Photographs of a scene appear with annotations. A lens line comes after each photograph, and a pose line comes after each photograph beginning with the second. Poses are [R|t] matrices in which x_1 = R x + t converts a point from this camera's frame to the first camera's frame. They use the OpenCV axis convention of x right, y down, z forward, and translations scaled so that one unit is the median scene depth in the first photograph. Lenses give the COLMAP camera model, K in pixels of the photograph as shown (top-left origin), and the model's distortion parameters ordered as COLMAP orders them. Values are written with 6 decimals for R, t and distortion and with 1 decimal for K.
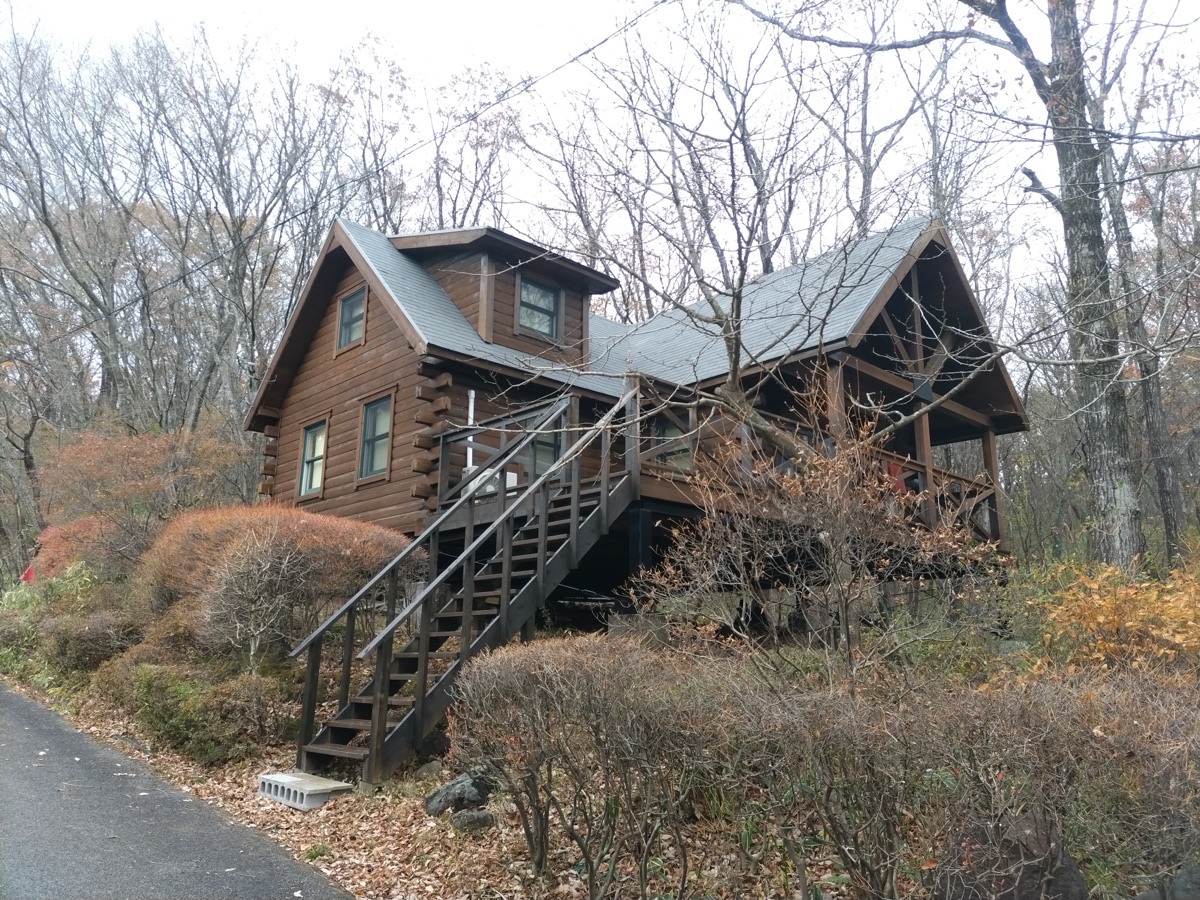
lens RADIAL K [[893.0, 0, 595.7], [0, 893.0, 438.9], [0, 0, 1]] dist [0.004922, -0.006124]
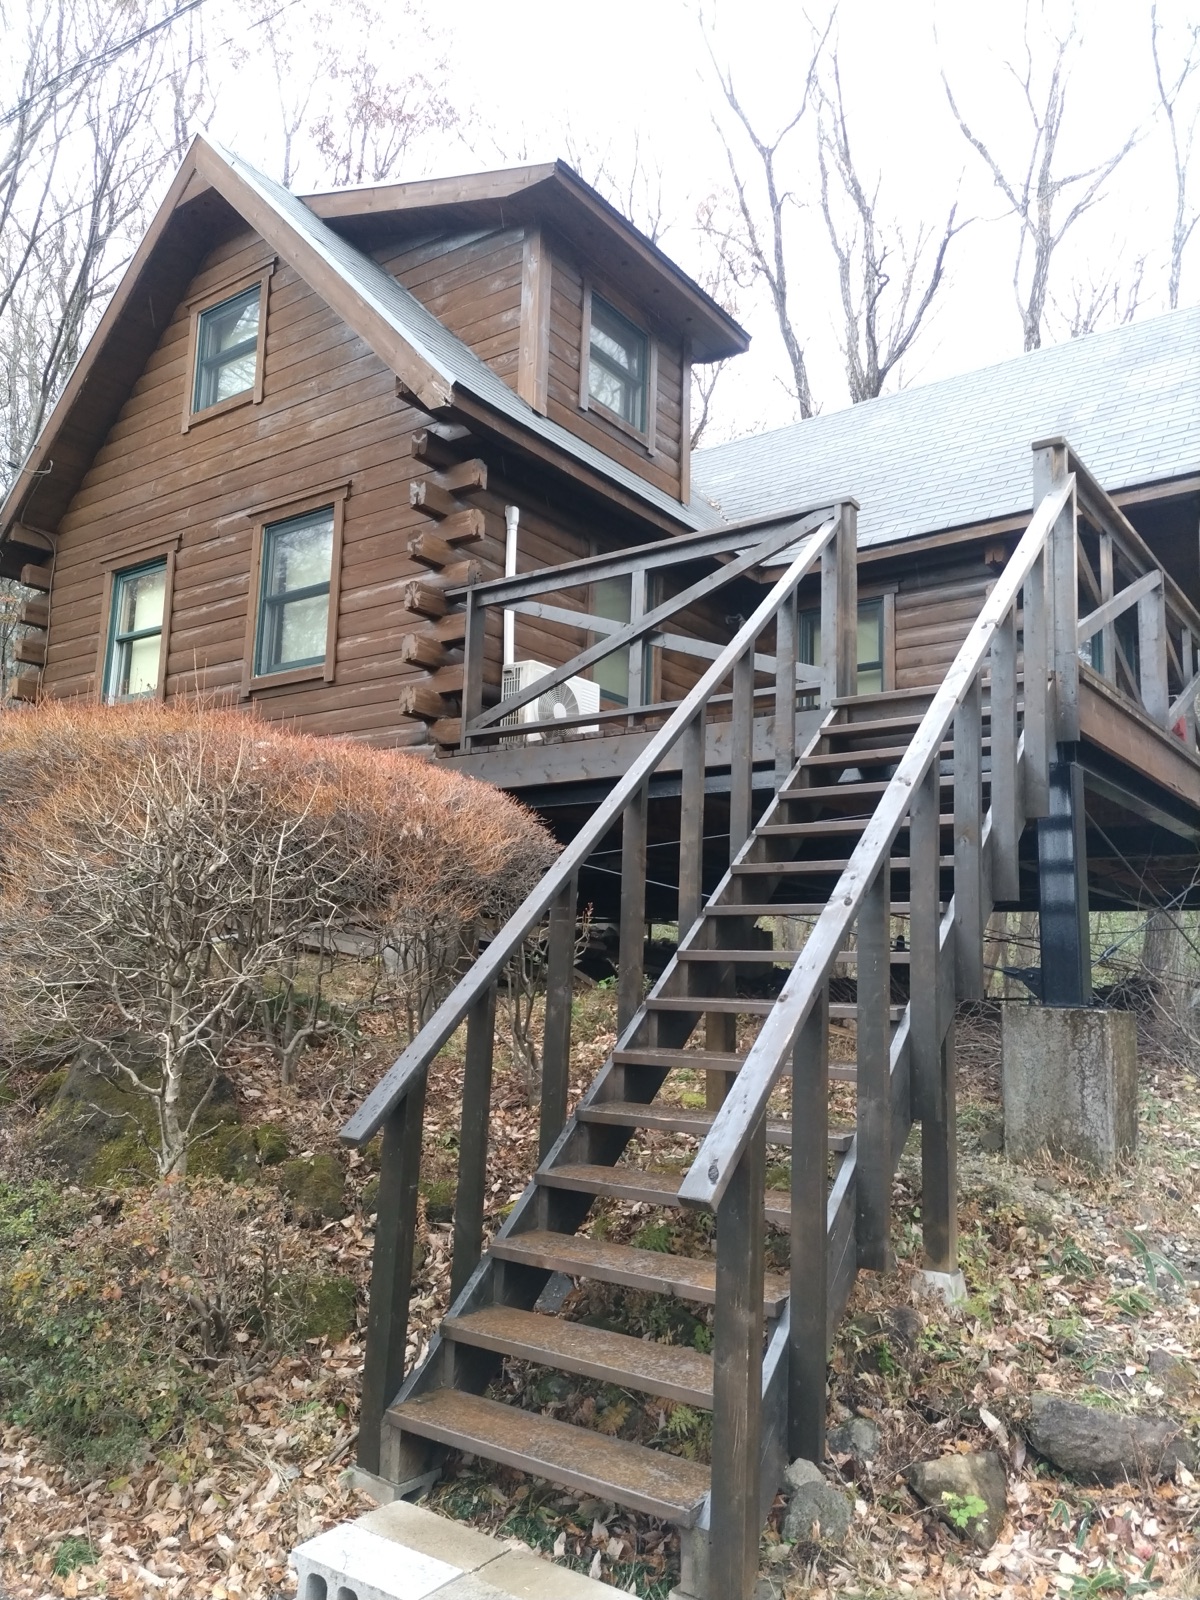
lens RADIAL K [[1190.6, 0, 610.5], [0, 1190.6, 814.0], [0, 0, 1]] dist [0.004922, -0.006124]
pose [[0.983165, 0.045037, 0.177085, -0.186620], [-0.064355, 0.992398, 0.104904, 0.038741], [-0.171015, -0.114534, 0.978589, 0.324101]]
